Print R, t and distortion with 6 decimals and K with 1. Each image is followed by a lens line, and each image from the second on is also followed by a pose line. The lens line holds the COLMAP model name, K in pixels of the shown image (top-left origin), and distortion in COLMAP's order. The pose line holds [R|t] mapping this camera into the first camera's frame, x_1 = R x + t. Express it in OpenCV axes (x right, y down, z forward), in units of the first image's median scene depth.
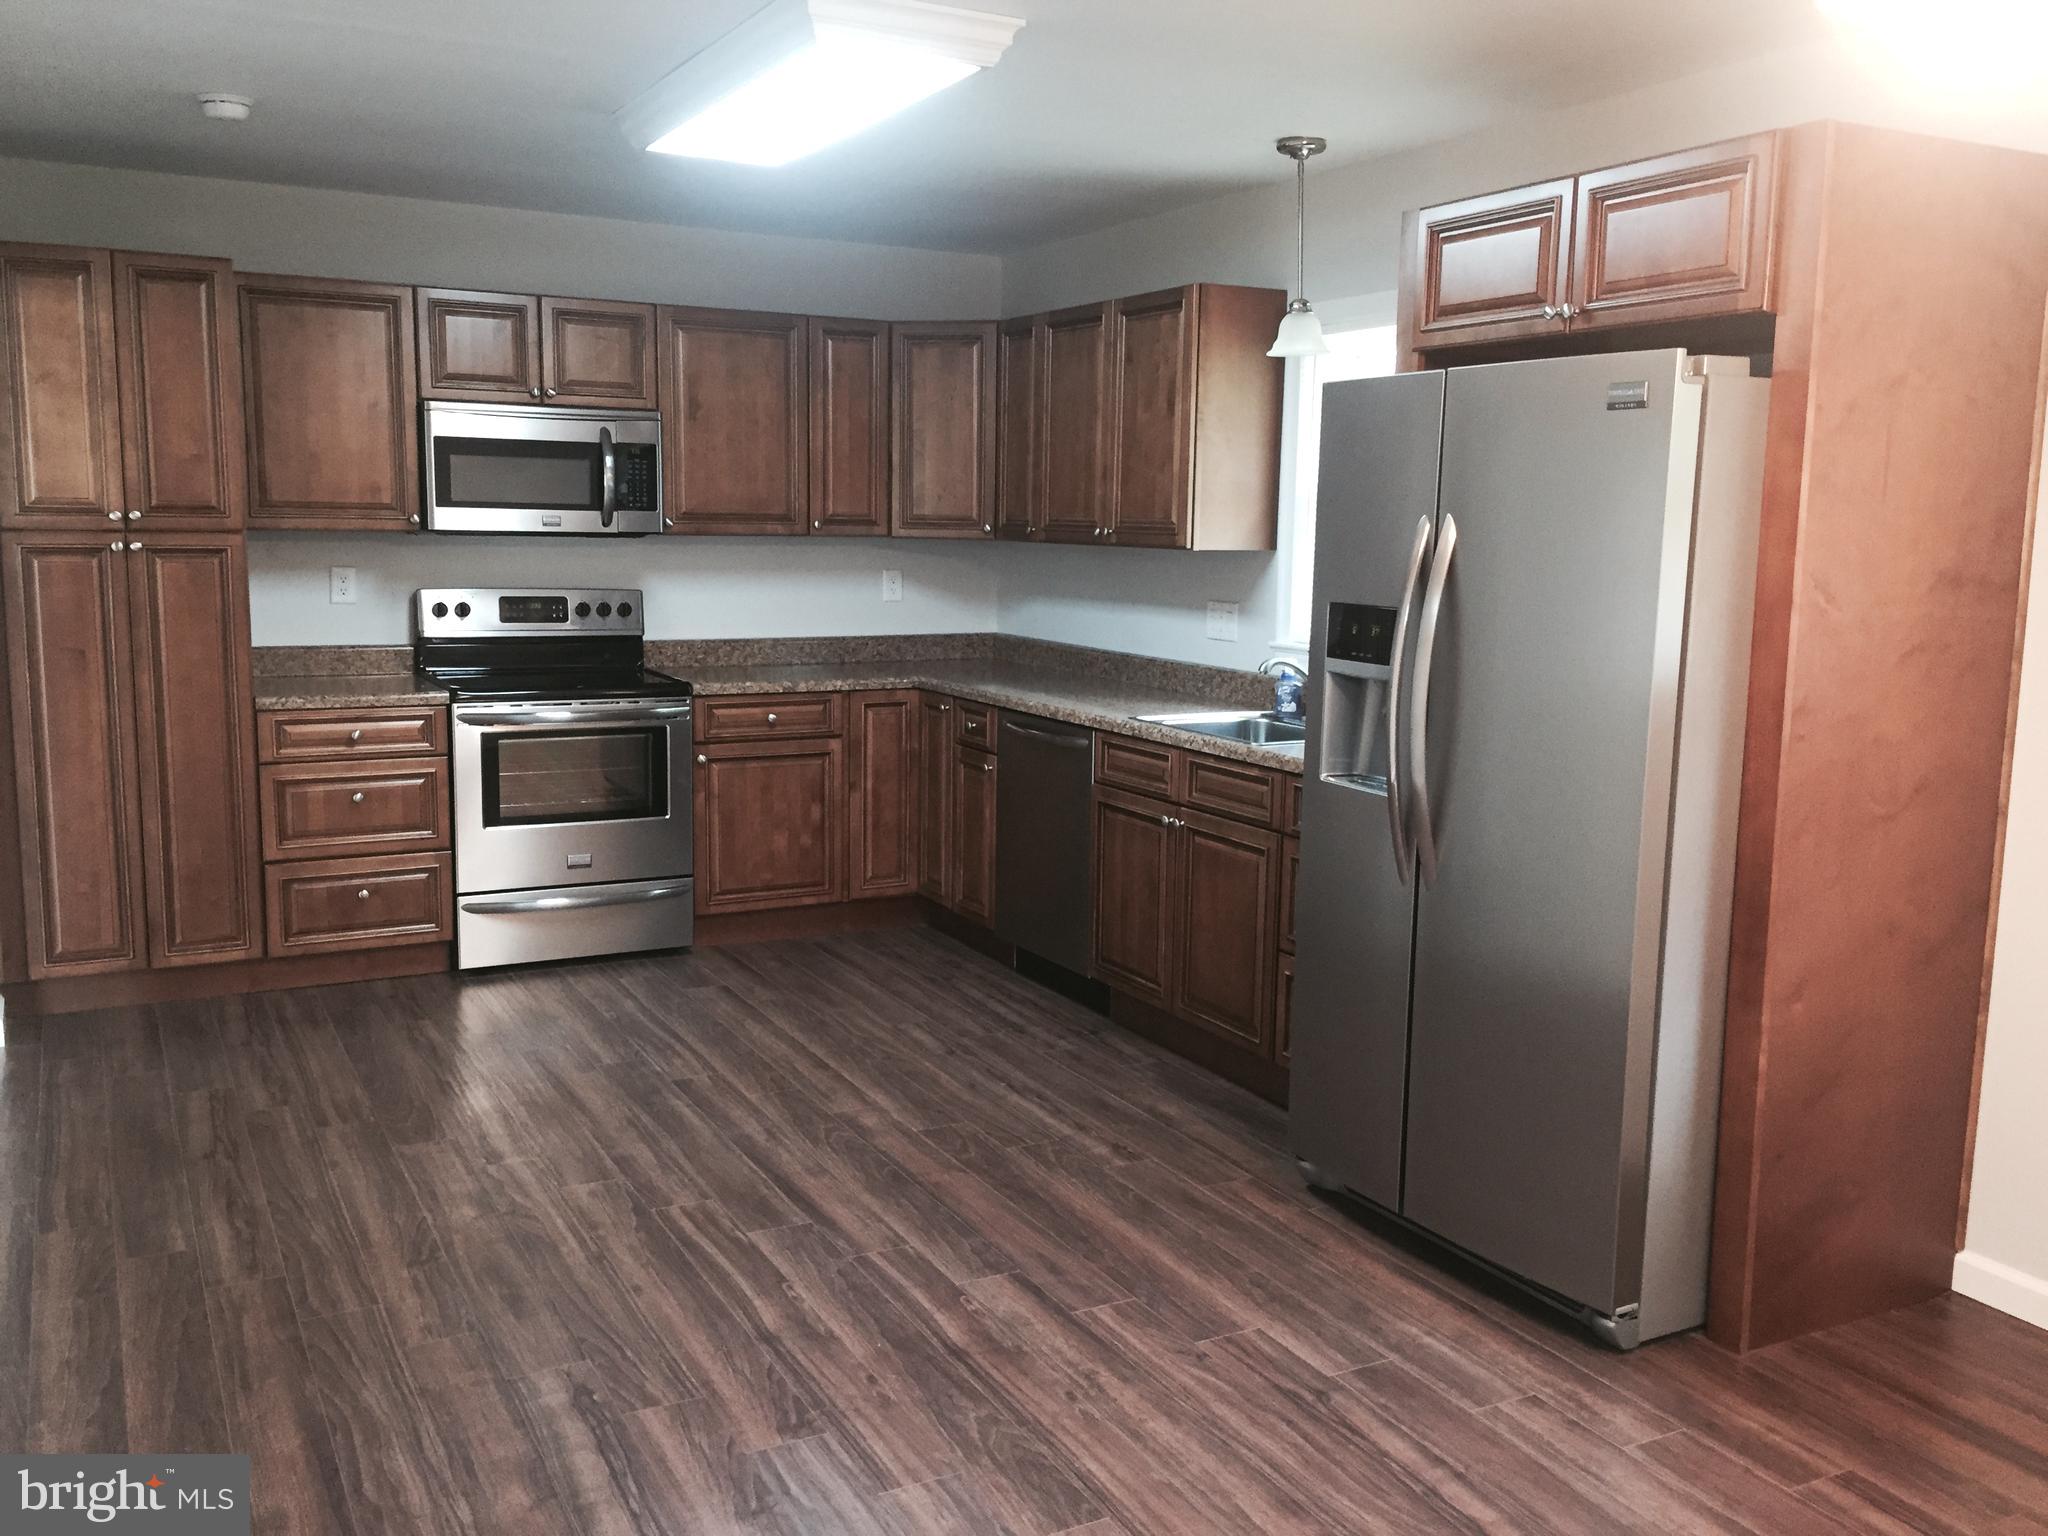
lens RADIAL K [[1738.3, 0, 1030.1], [0, 1738.3, 762.8], [0, 0, 1]] dist [0.080632, -0.106897]
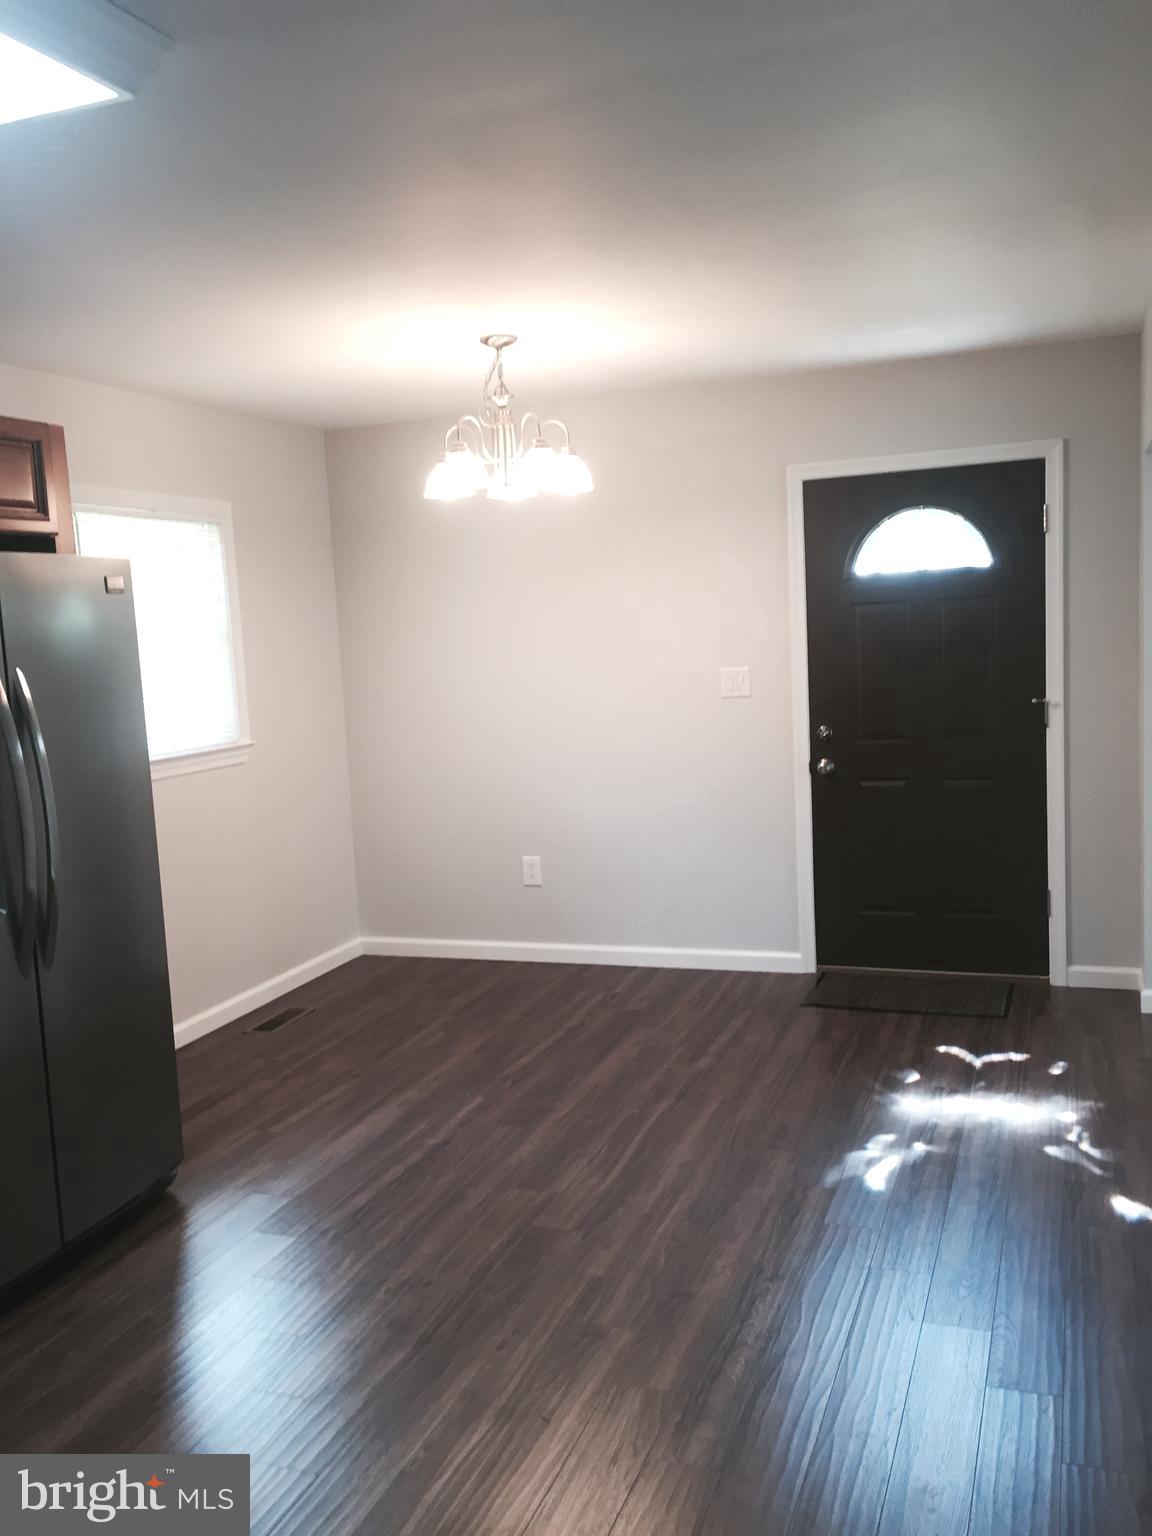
lens RADIAL K [[1303.7, 0, 579.3], [0, 1303.7, 770.5], [0, 0, 1]] dist [0.080632, -0.106897]
pose [[-0.655343, -0.066271, 0.752418, -0.547062], [0.152793, 0.963919, 0.217979, -0.160783], [-0.739716, 0.257815, -0.621572, 0.980278]]
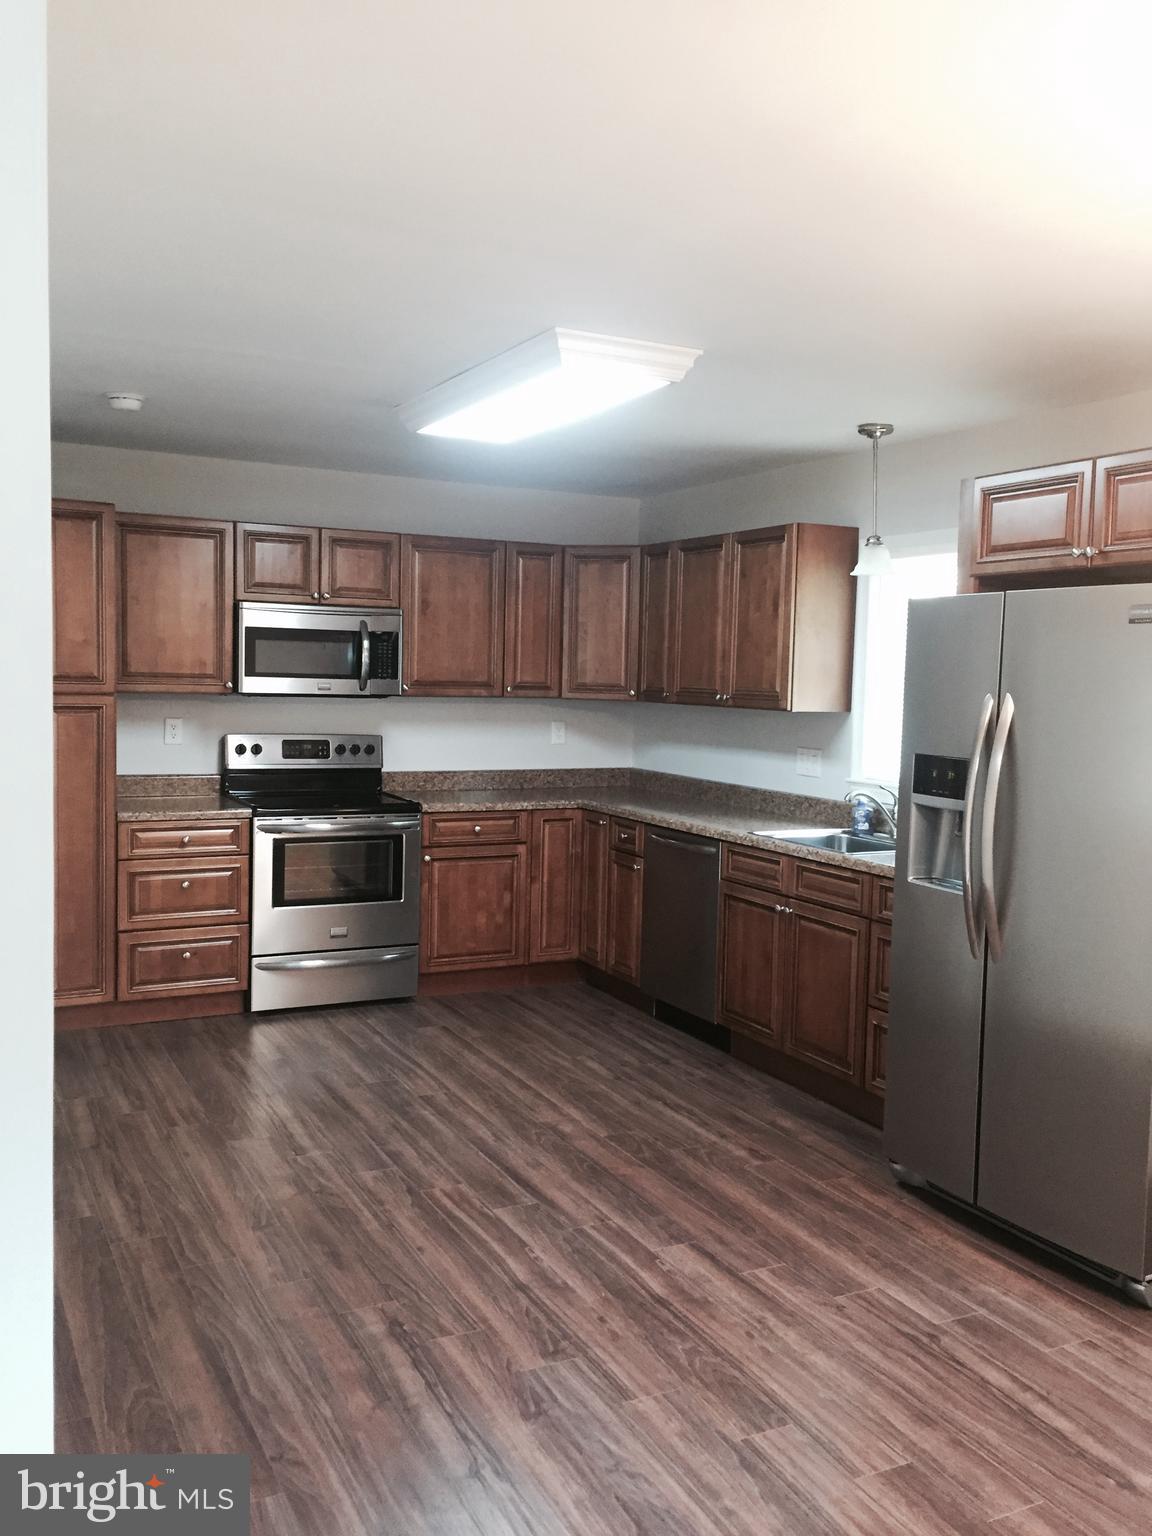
lens RADIAL K [[1303.7, 0, 582.8], [0, 1303.7, 764.1], [0, 0, 1]] dist [0.080632, -0.106897]
pose [[0.999794, 0.009137, -0.018115, -0.061995], [-0.010420, 0.997349, -0.072014, -0.004702], [0.017409, 0.072188, 0.997239, -0.040381]]
